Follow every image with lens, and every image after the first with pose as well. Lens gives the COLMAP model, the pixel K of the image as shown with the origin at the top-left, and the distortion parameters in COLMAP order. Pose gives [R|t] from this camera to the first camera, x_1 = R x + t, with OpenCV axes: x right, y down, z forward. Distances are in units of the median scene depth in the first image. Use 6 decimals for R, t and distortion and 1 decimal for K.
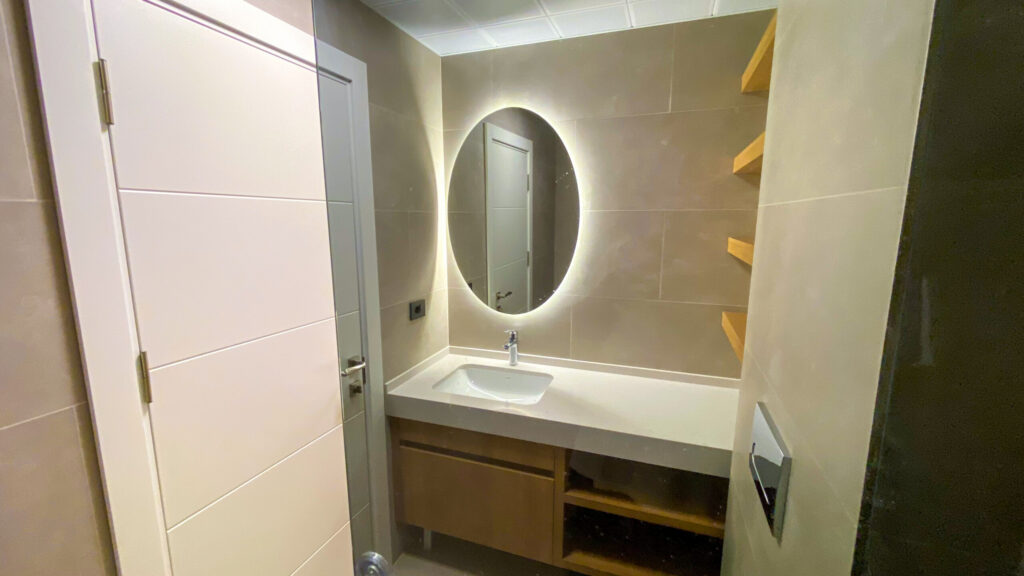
lens RADIAL K [[425.6, 0, 512.0], [0, 425.6, 288.0], [0, 0, 1]] dist [-0.000007, -0.000265]
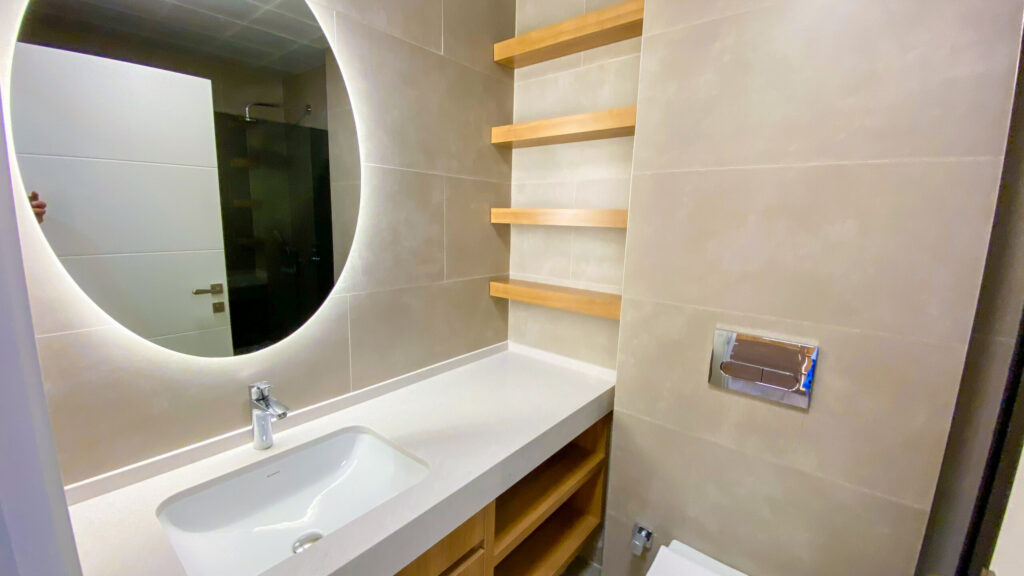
lens RADIAL K [[425.6, 0, 512.0], [0, 425.6, 288.0], [0, 0, 1]] dist [-0.000007, -0.000265]
pose [[0.332421, -0.152459, 0.930727, -0.407131], [0.128303, 0.984984, 0.115521, -0.038635], [-0.934363, 0.081014, 0.346990, 0.589127]]
